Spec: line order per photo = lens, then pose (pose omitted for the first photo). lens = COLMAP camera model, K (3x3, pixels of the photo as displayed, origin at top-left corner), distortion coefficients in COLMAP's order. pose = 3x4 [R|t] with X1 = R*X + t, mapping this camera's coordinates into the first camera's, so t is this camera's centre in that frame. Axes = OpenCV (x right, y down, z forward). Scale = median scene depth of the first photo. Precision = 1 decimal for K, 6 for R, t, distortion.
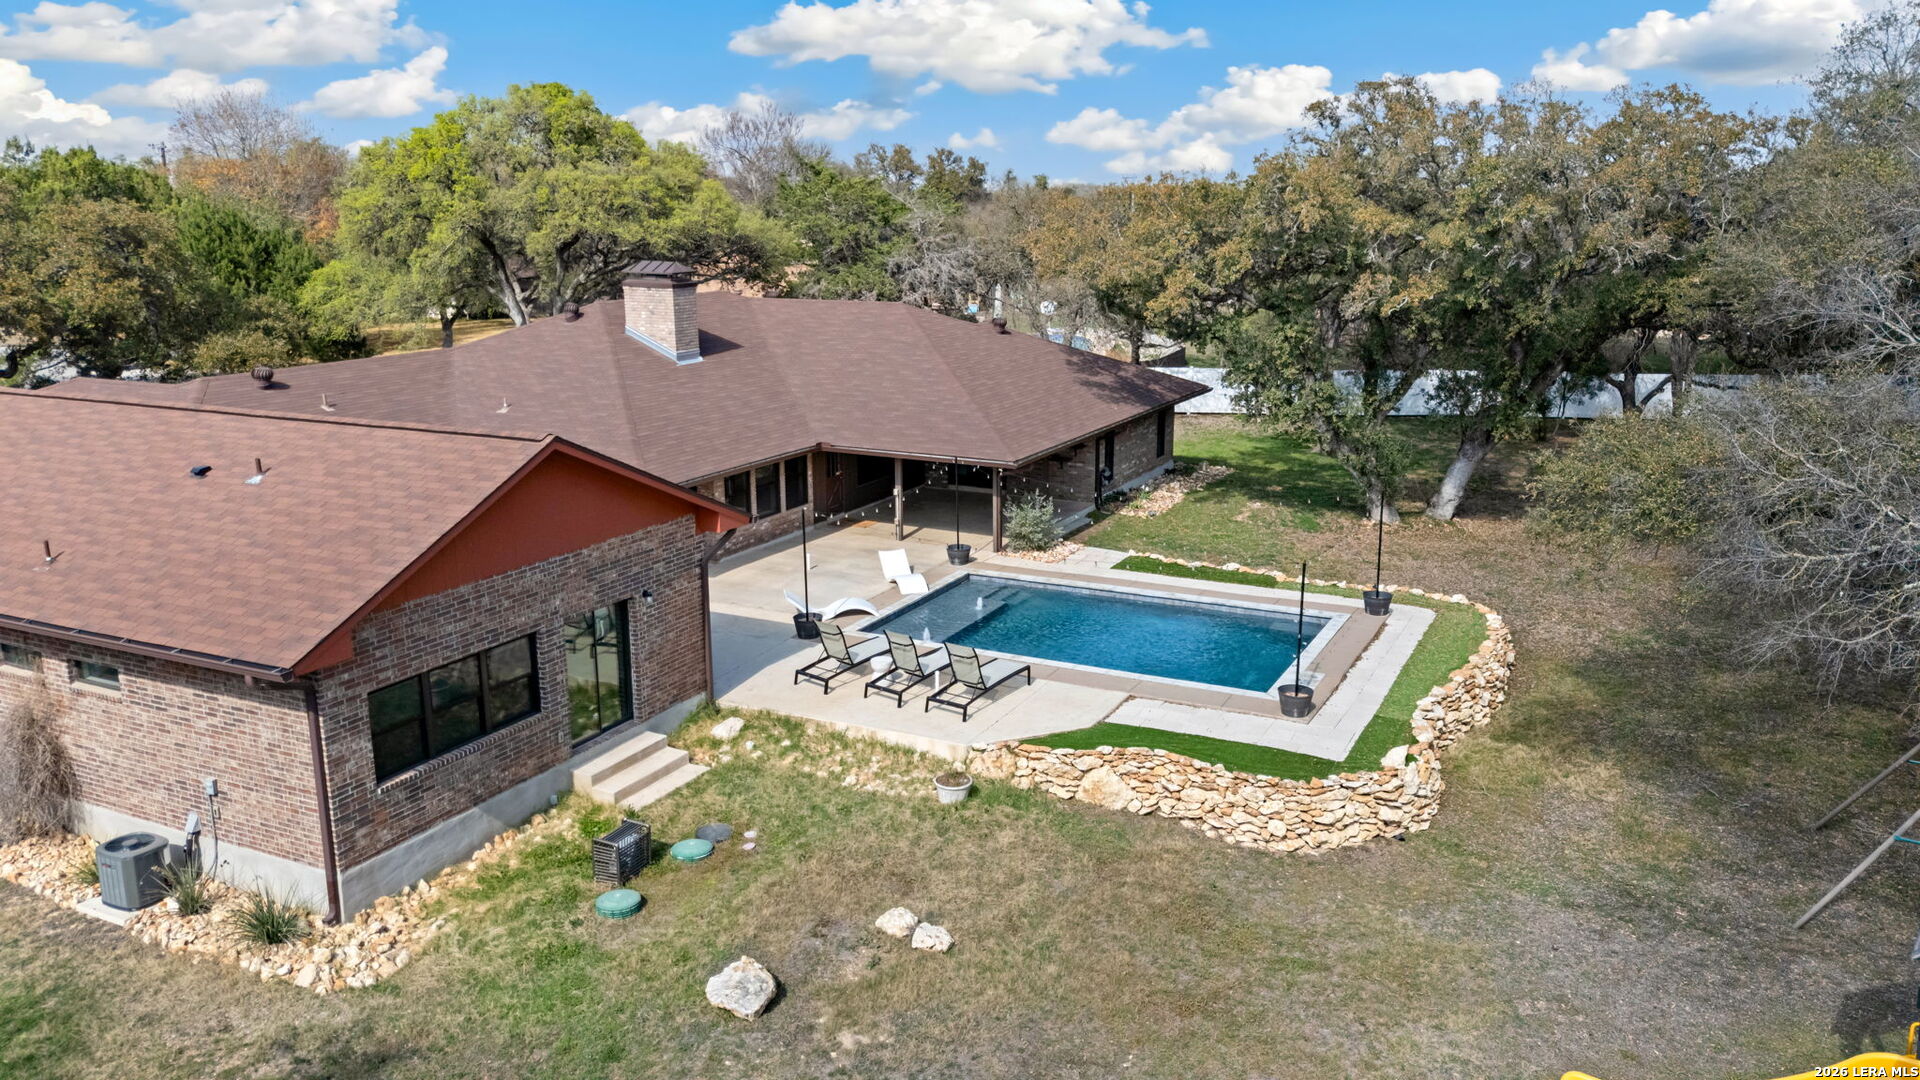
lens RADIAL K [[1410.4, 0, 957.4], [0, 1410.4, 545.7], [0, 0, 1]] dist [0.043250, -0.004531]
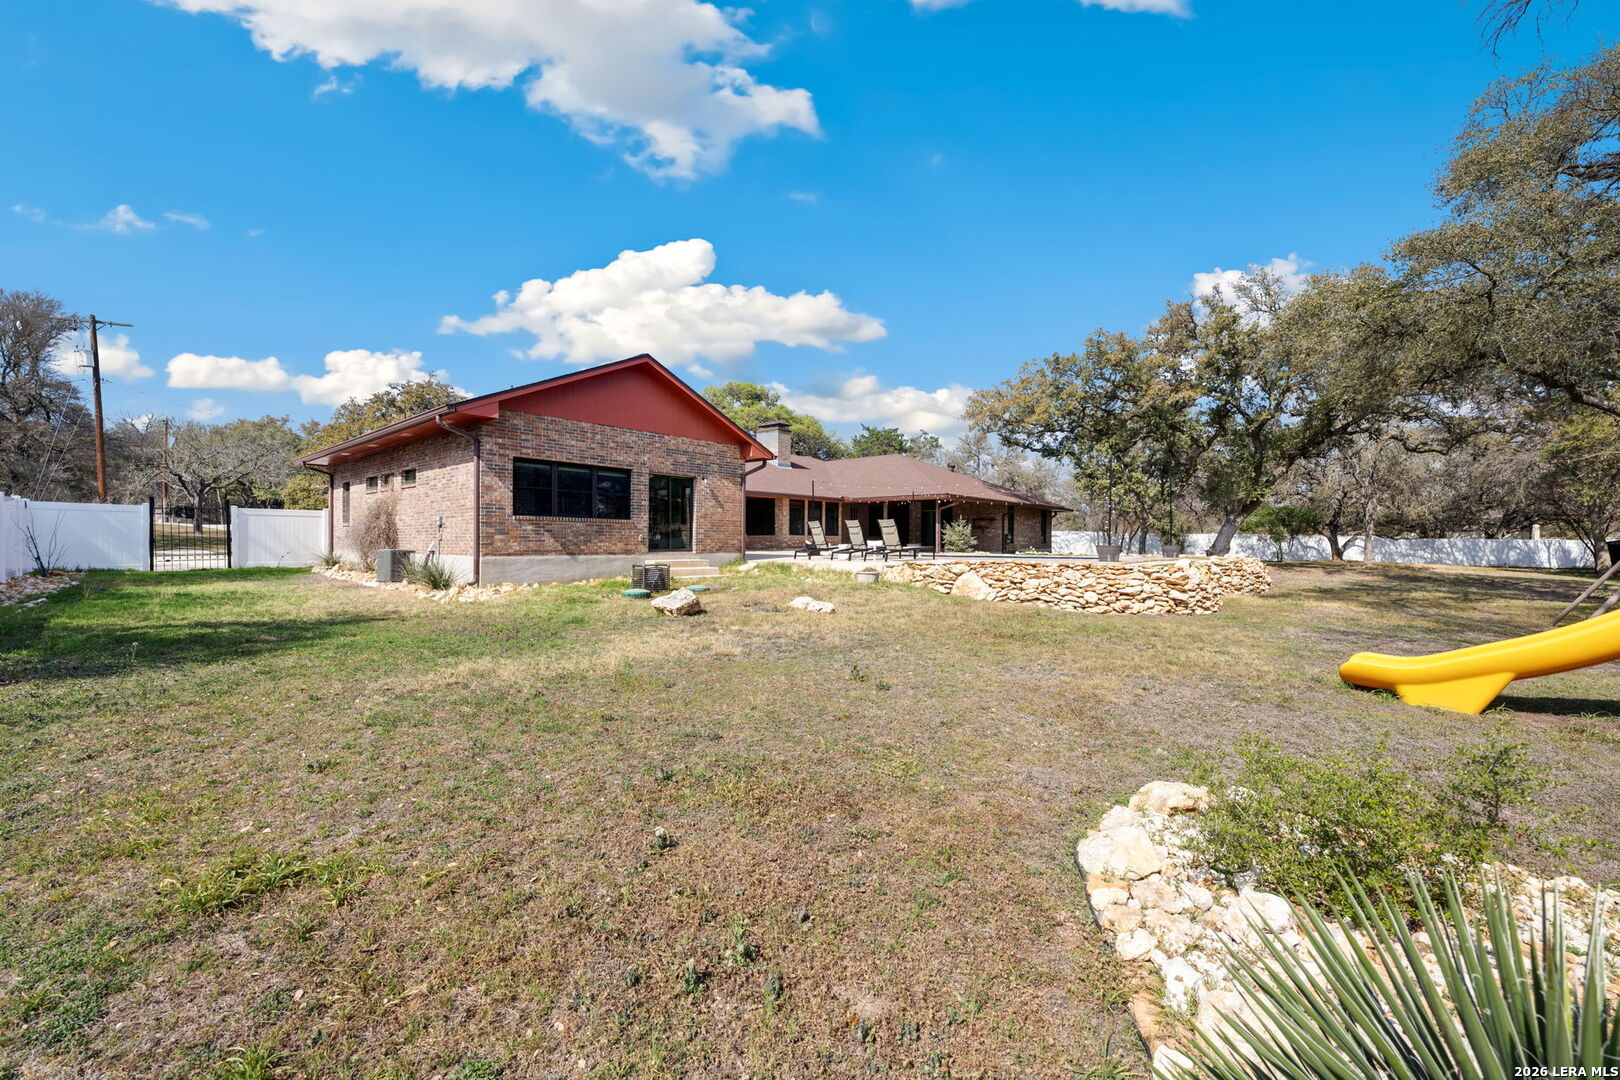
lens RADIAL K [[651.1, 0, 806.2], [0, 651.1, 539.1], [0, 0, 1]] dist [-0.001780, 0.000306]
pose [[0.970674, 0.007142, -0.240293, 0.102897], [-0.063917, 0.971249, -0.229326, 0.301770], [0.231747, 0.237960, 0.943223, 0.299720]]
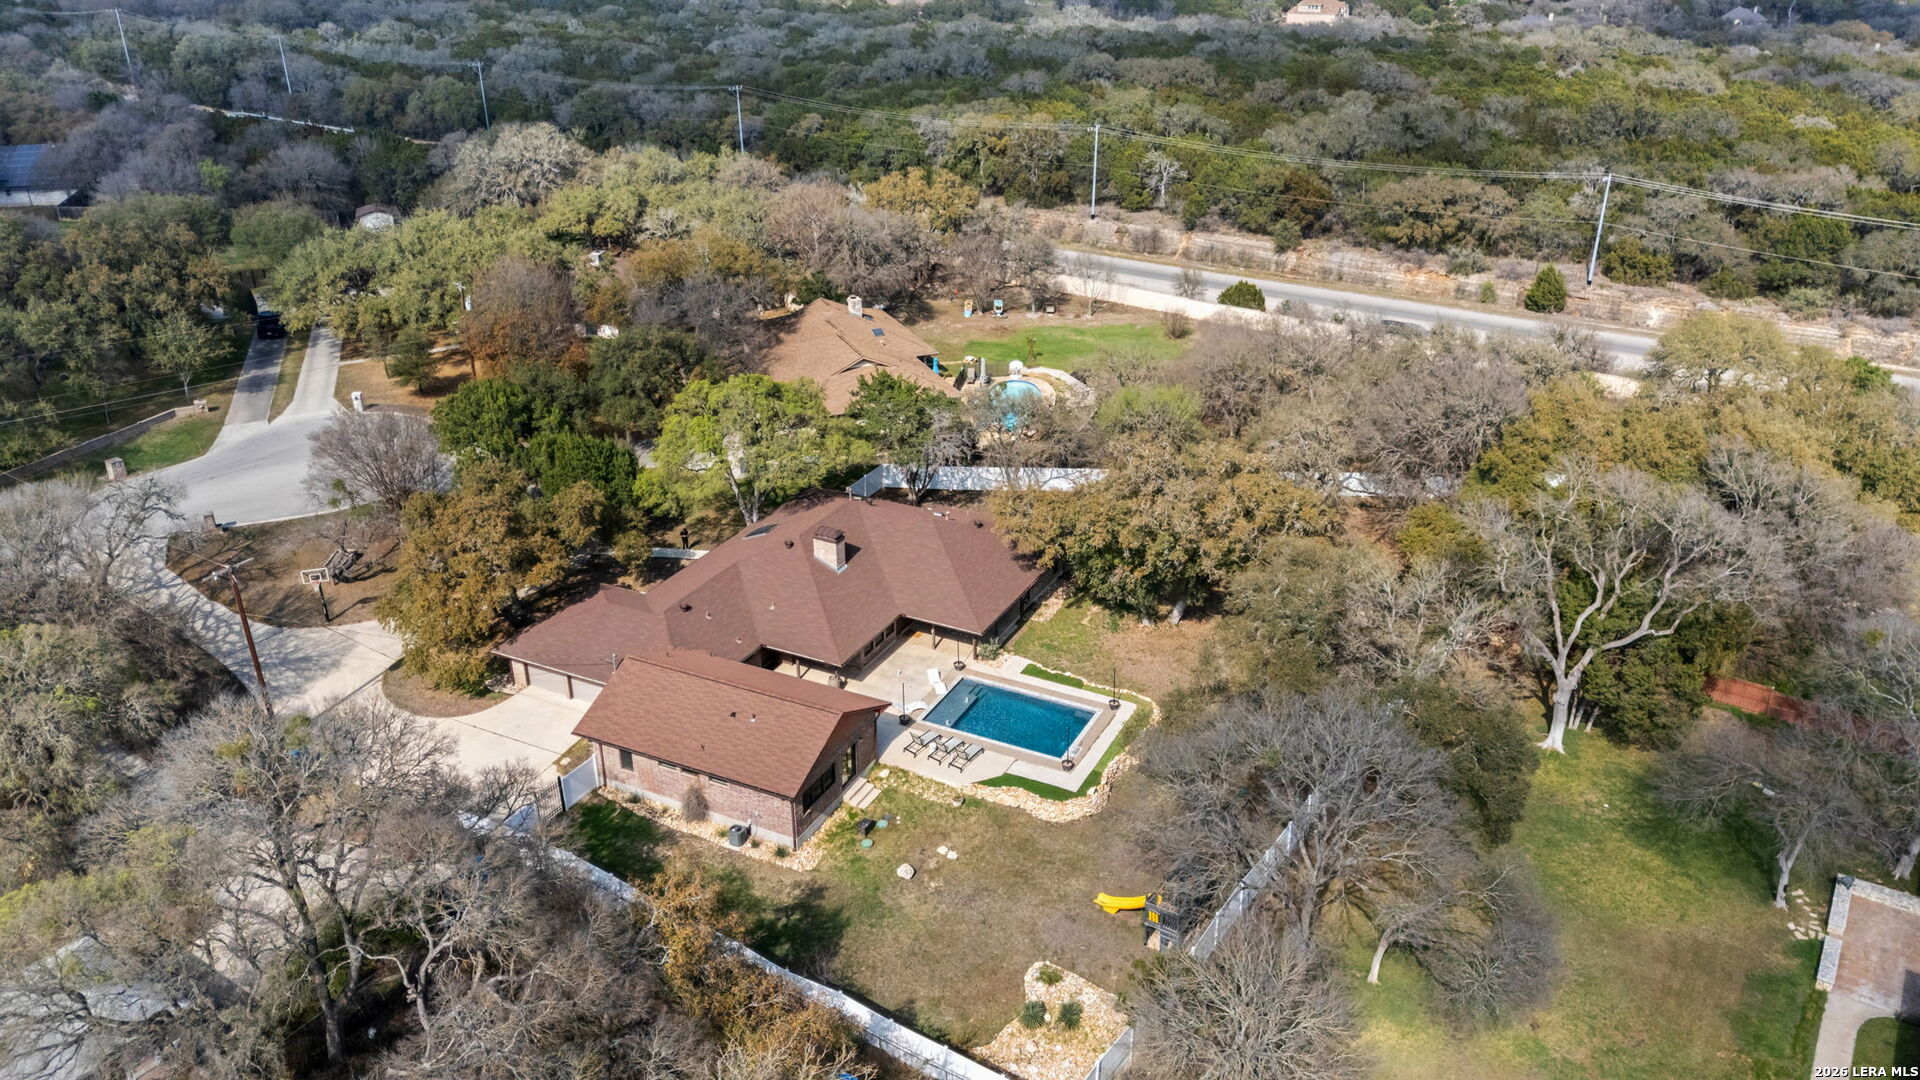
lens RADIAL K [[1410.4, 0, 965.4], [0, 1410.4, 535.1], [0, 0, 1]] dist [0.043250, -0.004531]
pose [[0.999984, -0.001542, 0.005513, -0.001889], [0.000383, 0.978901, 0.204334, -1.107552], [-0.005712, -0.204329, 0.978886, -2.101044]]
